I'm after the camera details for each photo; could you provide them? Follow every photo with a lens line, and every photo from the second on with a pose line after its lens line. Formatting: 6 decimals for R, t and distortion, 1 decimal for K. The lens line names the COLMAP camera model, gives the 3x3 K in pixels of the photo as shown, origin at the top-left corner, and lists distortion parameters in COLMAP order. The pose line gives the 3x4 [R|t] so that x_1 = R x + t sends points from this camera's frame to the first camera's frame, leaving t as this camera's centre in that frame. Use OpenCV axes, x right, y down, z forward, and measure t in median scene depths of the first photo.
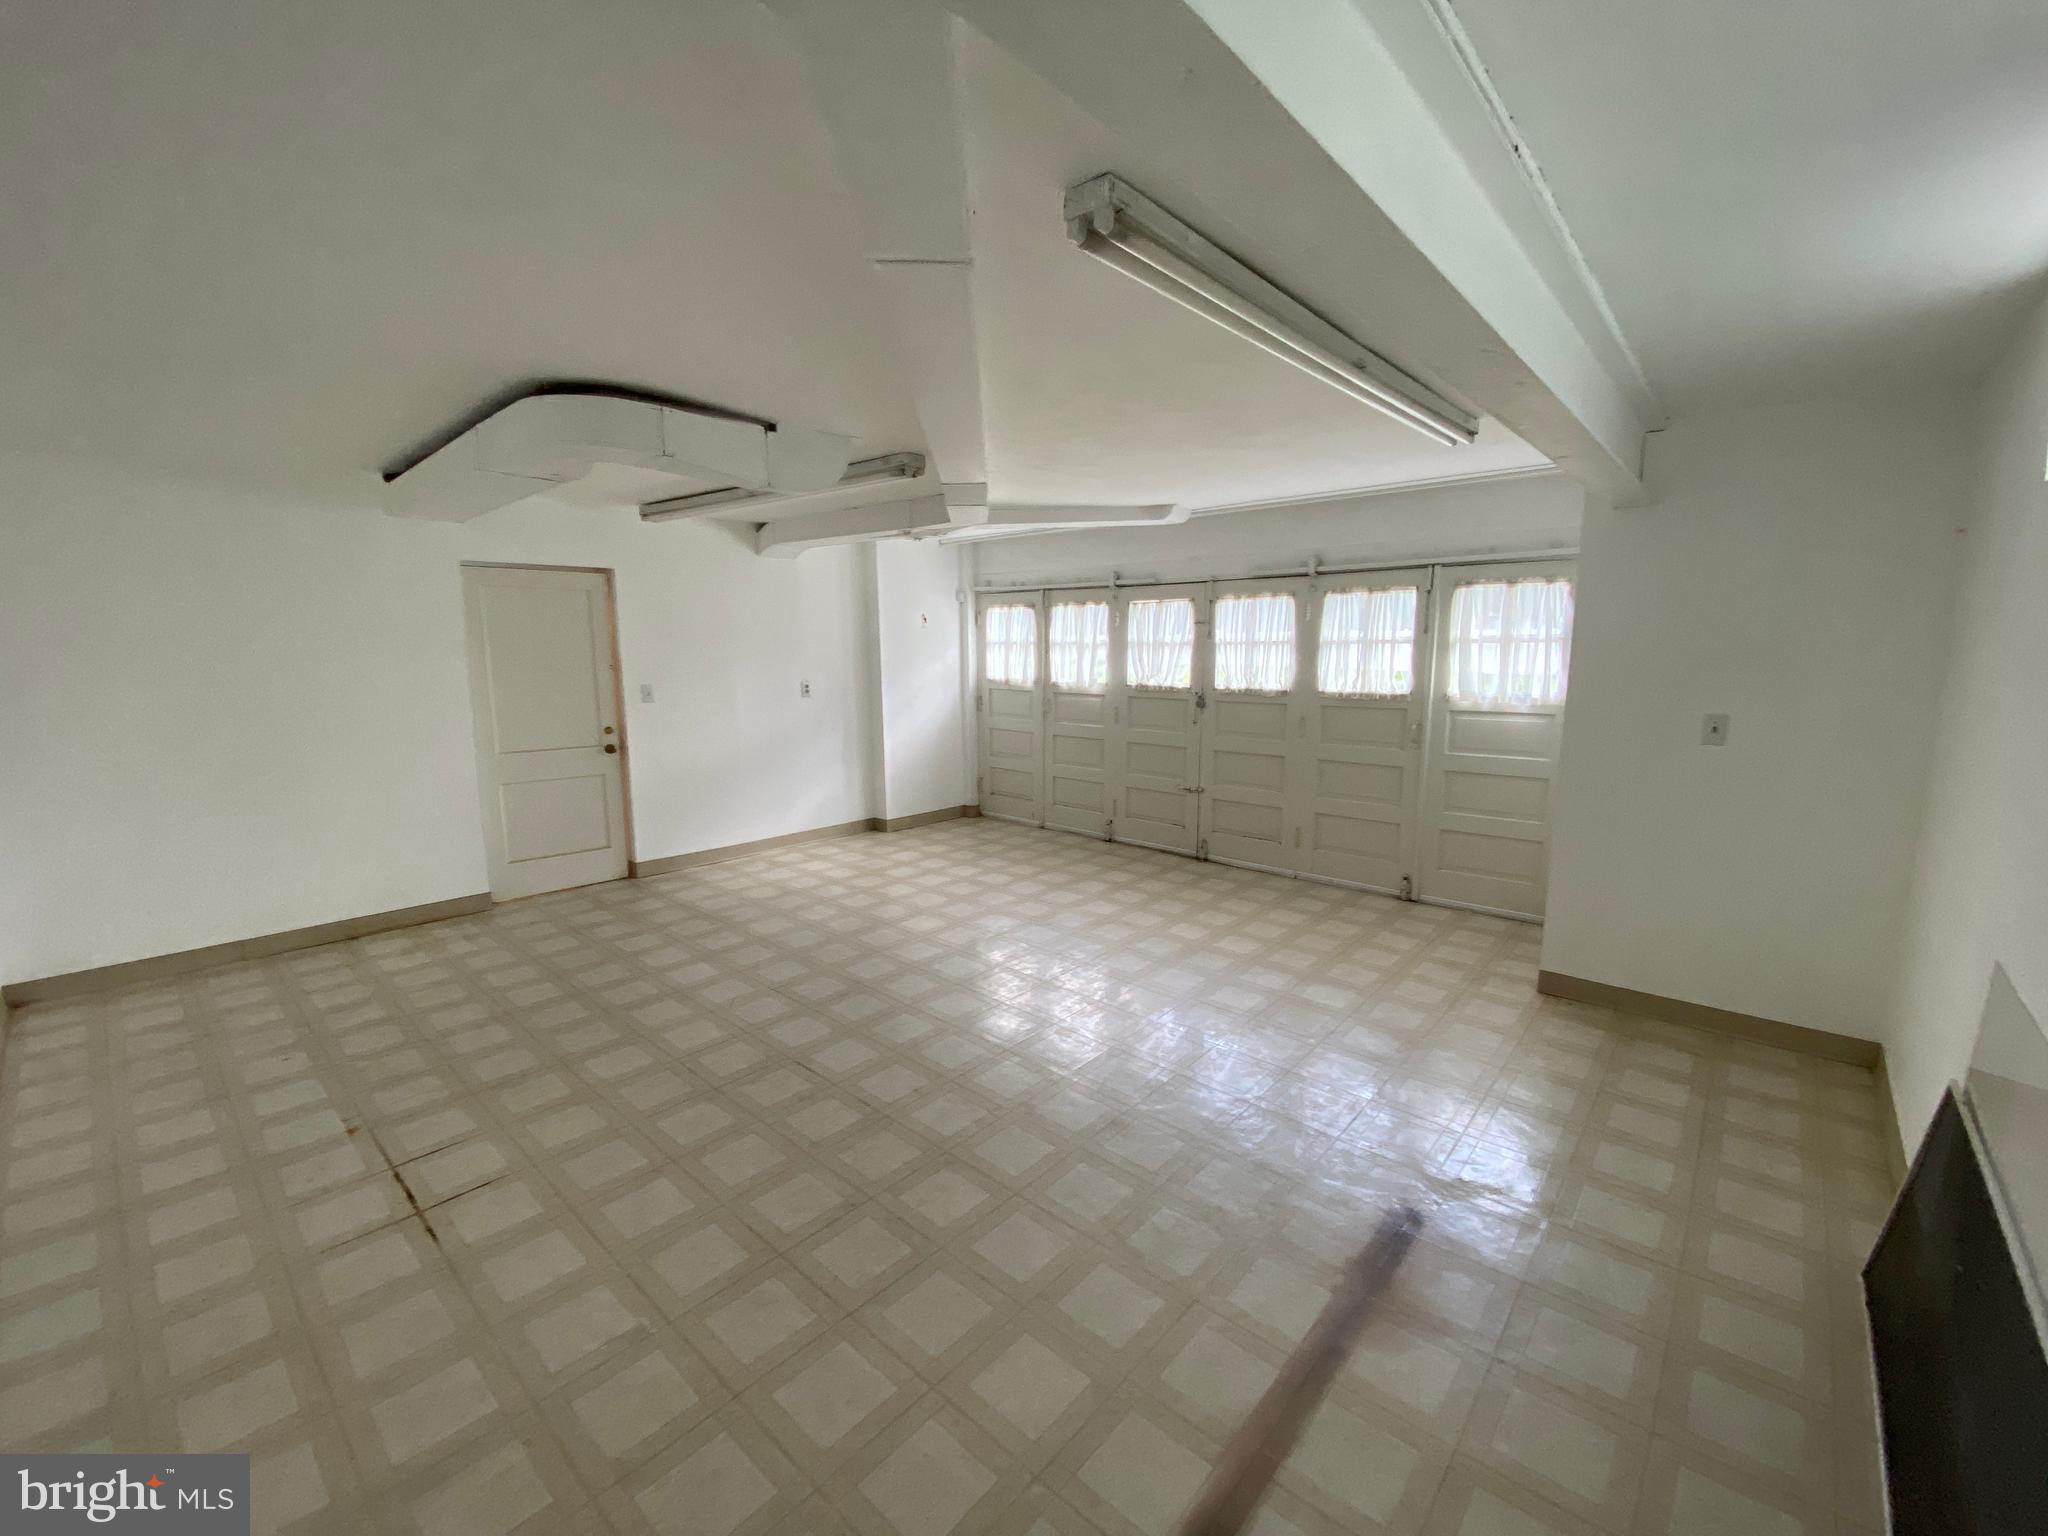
lens RADIAL K [[825.1, 0, 1016.8], [0, 825.1, 782.7], [0, 0, 1]] dist [0.070563, -0.000051]
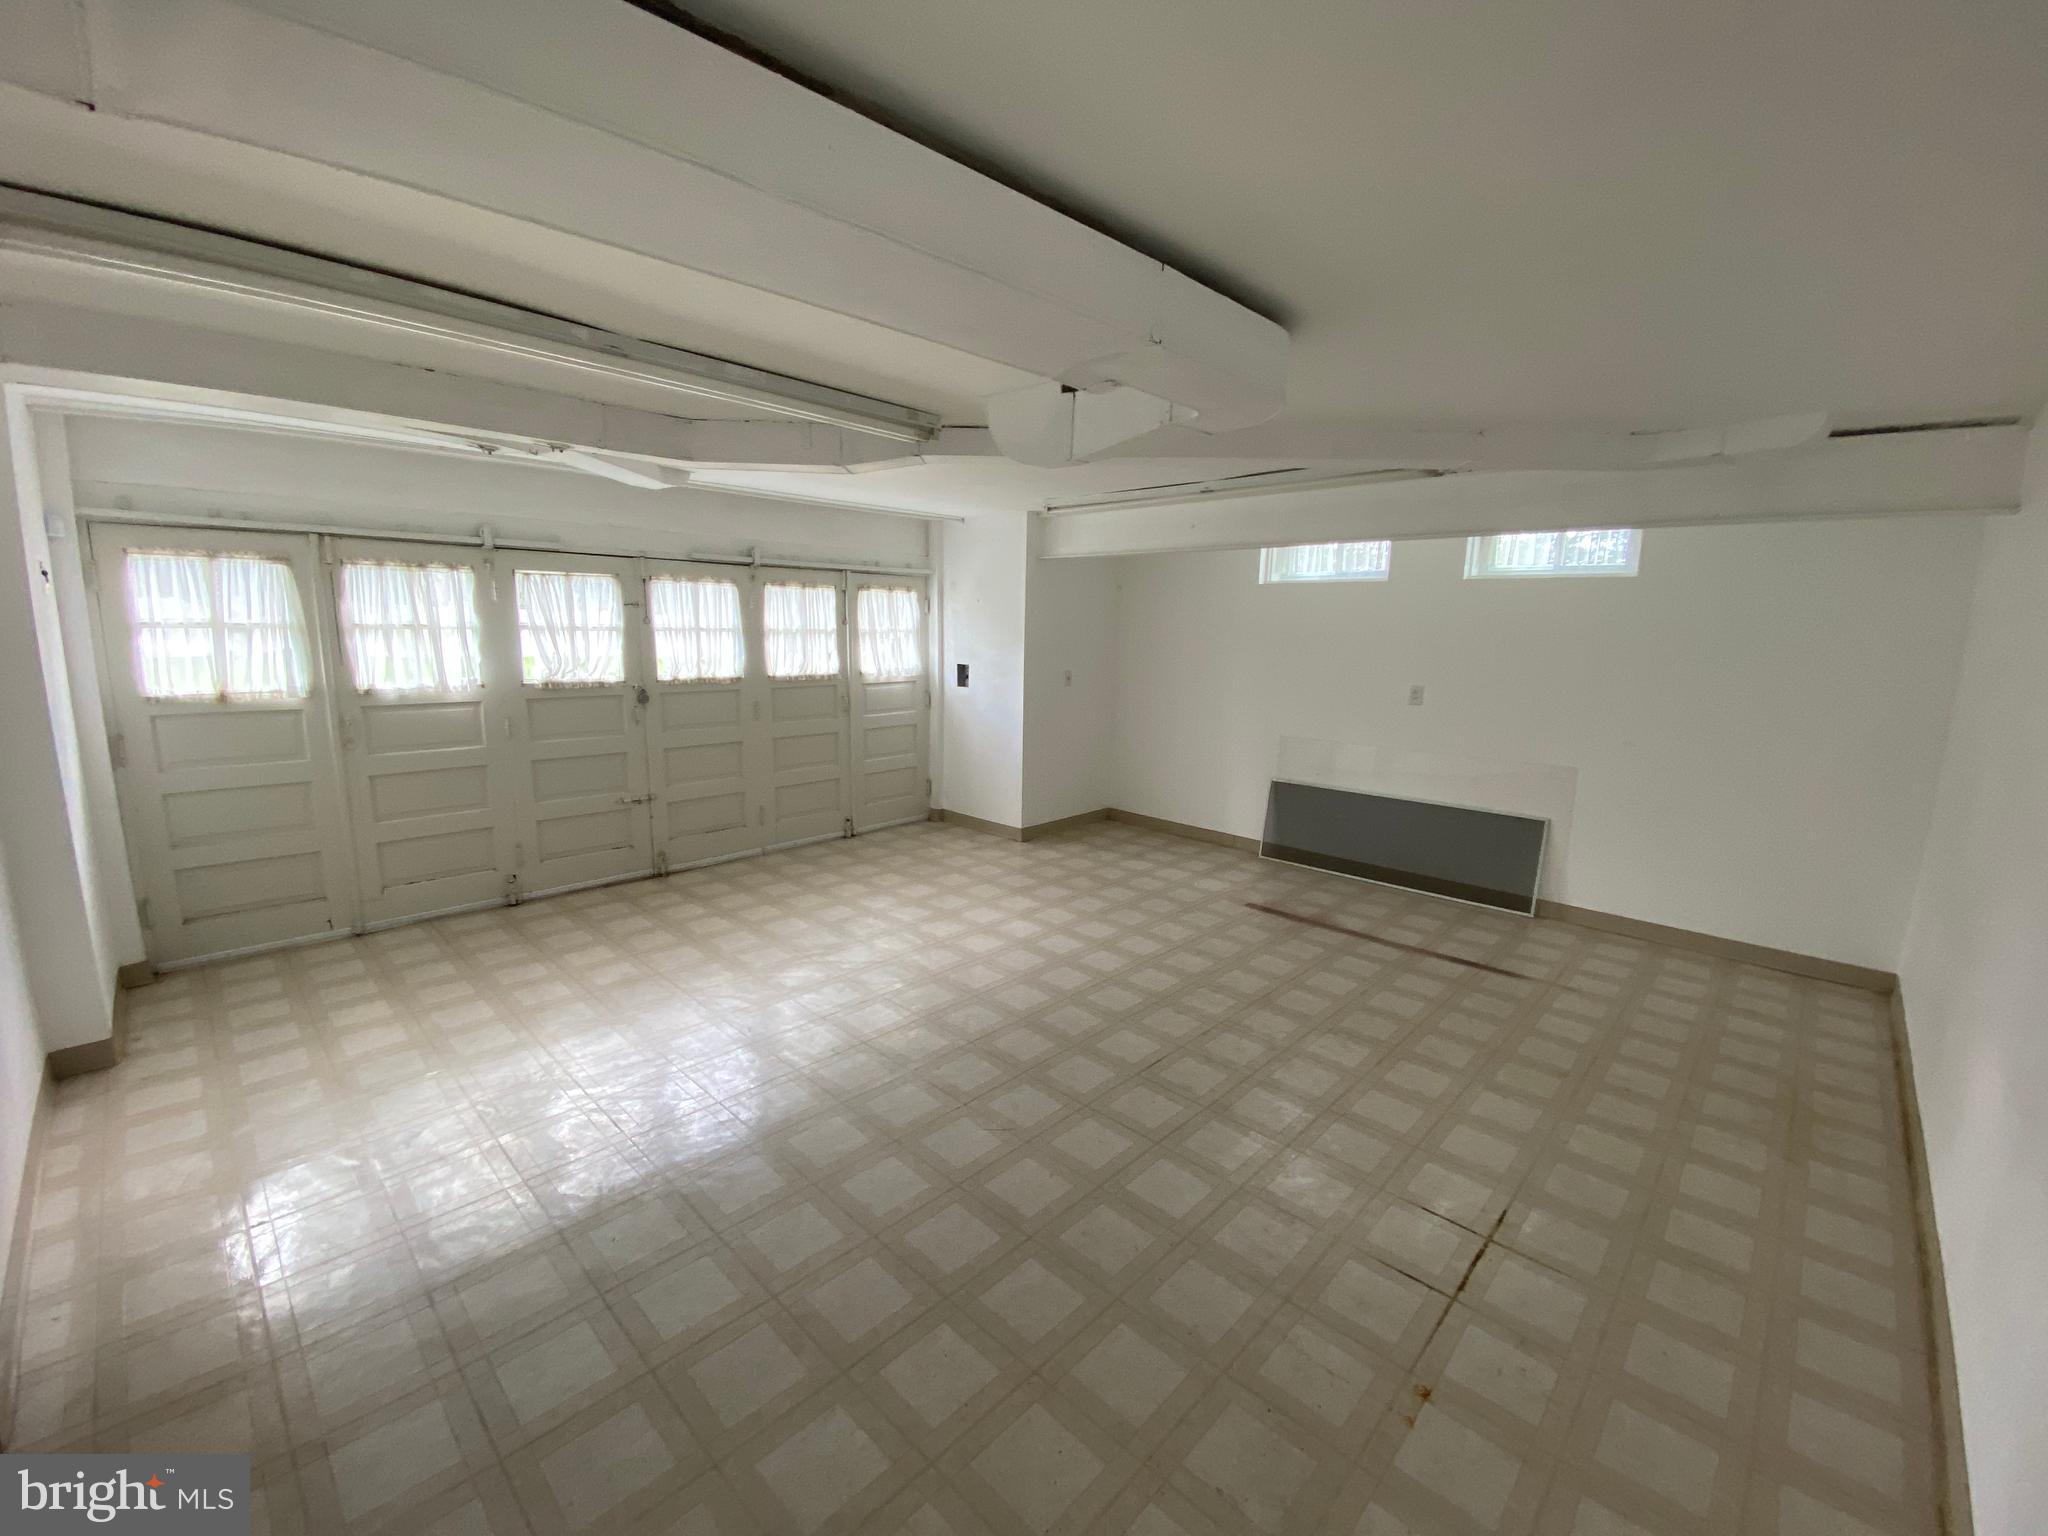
lens RADIAL K [[831.6, 0, 1024.0], [0, 831.6, 768.0], [0, 0, 1]] dist [0.018638, -0.019644]
pose [[0.023219, -0.159337, 0.986951, -0.676906], [0.160350, 0.975030, 0.153640, -0.100550], [-0.986787, 0.154690, 0.048189, 0.613596]]
